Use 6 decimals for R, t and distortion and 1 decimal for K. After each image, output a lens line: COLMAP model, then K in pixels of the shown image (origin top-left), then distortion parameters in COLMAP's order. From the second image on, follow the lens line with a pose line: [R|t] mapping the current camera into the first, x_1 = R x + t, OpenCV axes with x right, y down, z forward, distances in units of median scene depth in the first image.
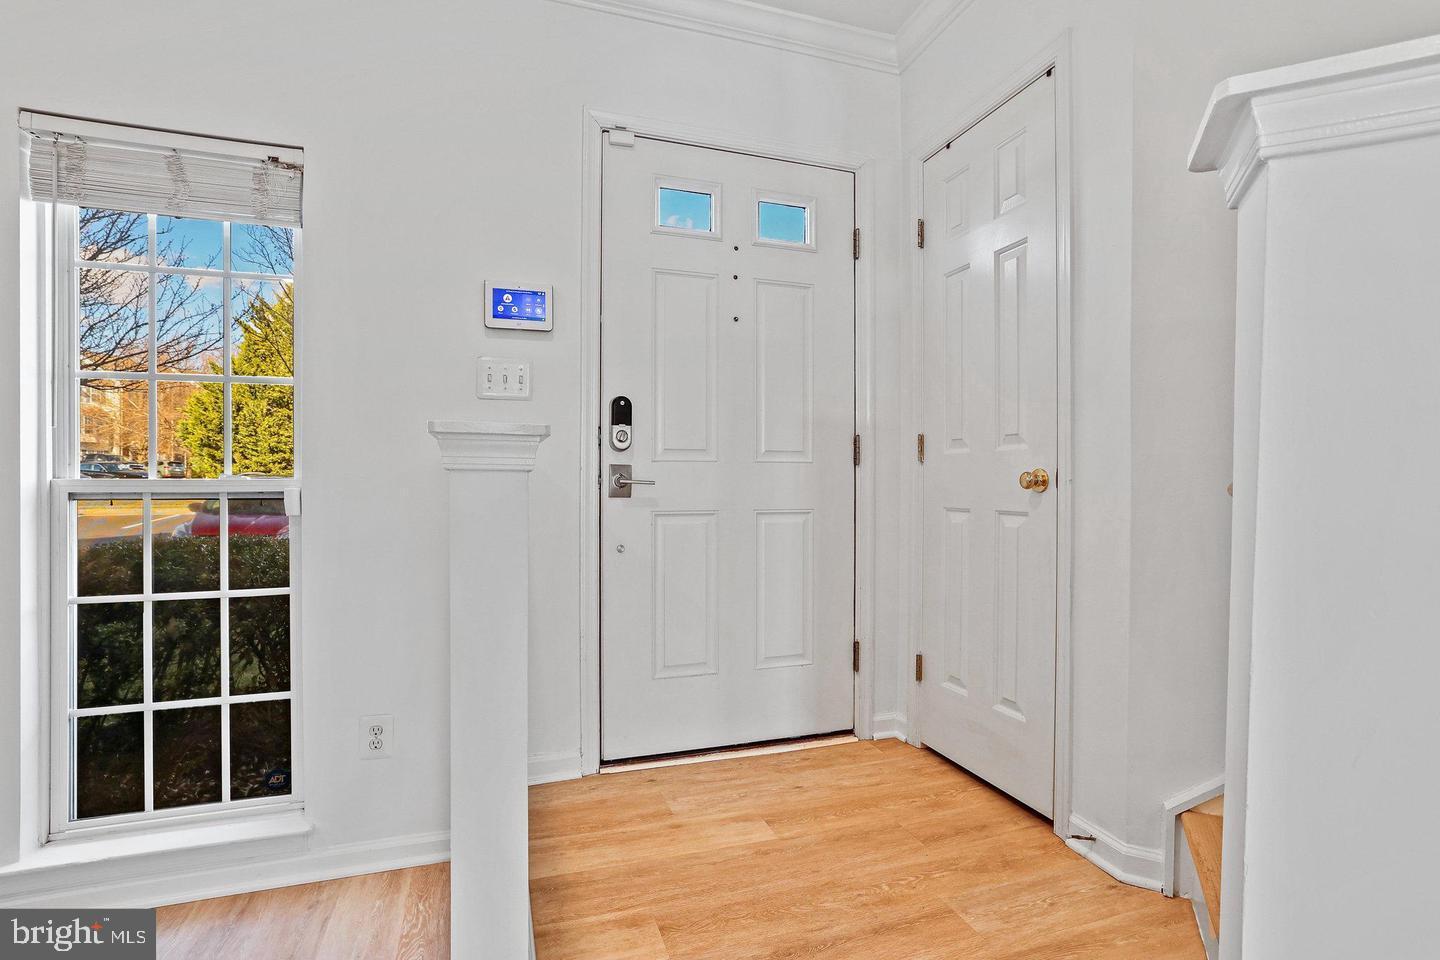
lens RADIAL K [[681.7, 0, 717.2], [0, 681.7, 481.0], [0, 0, 1]] dist [-0.037143, 0.013166]
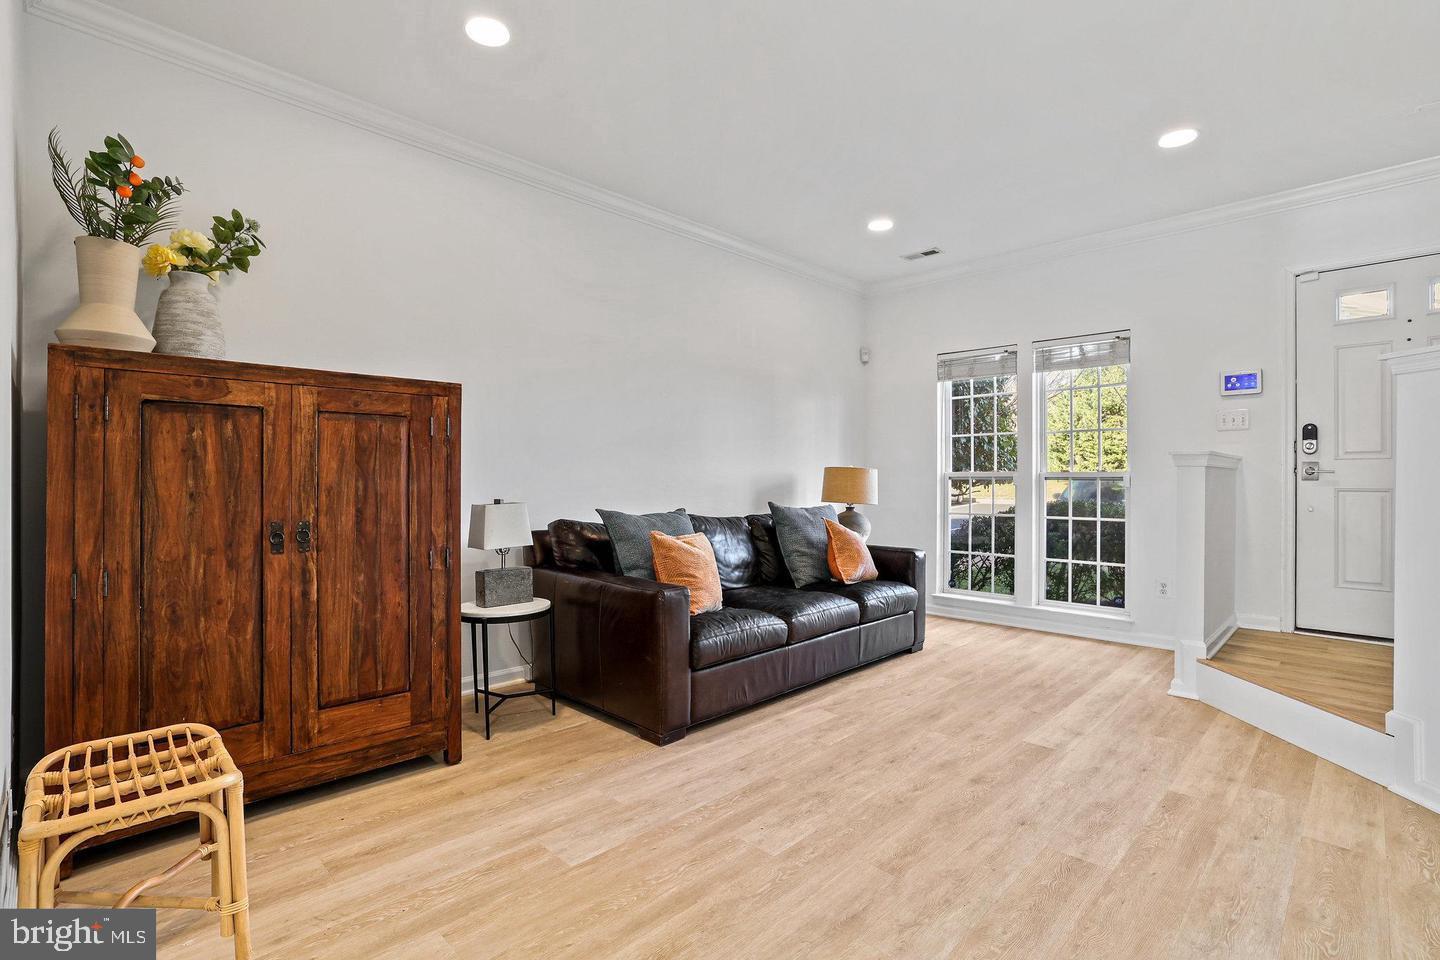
lens RADIAL K [[665.3, 0, 727.2], [0, 665.3, 484.7], [0, 0, 1]] dist [-0.037283, 0.015006]
pose [[0.448961, 0.003472, -0.893545, 0.704793], [0.003038, 0.999981, 0.005411, 0.021540], [0.893546, -0.005144, 0.448942, -1.134486]]
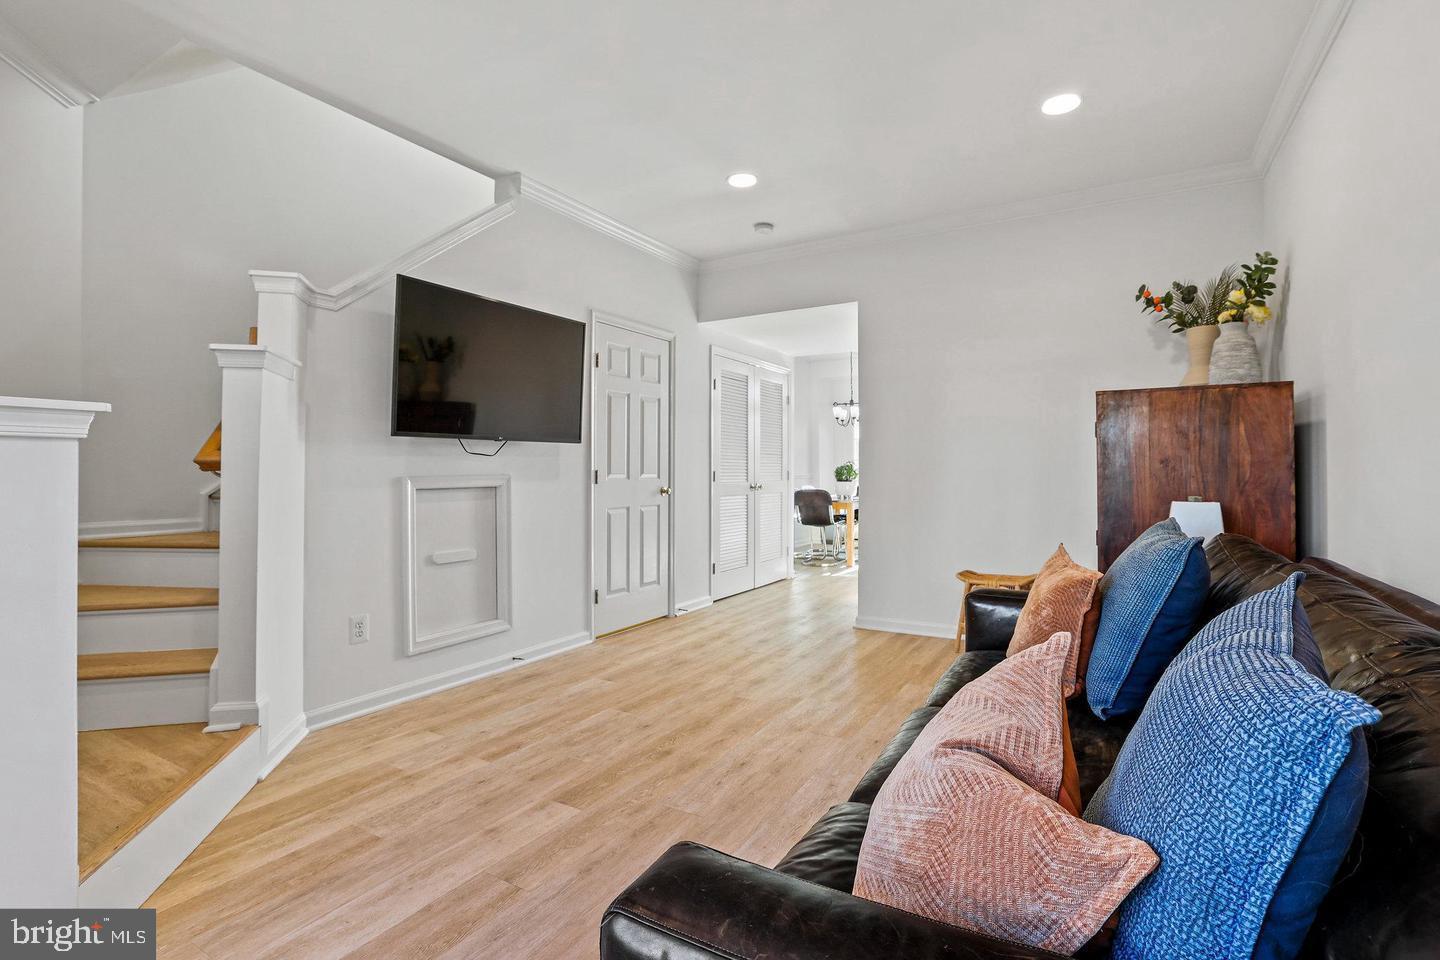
lens RADIAL K [[681.7, 0, 738.2], [0, 681.7, 467.7], [0, 0, 1]] dist [-0.037143, 0.013166]
pose [[-0.668417, -0.004228, 0.743775, -1.123917], [-0.007793, 0.999969, -0.001319, 0.012366], [-0.743746, -0.006678, -0.668429, 0.489154]]
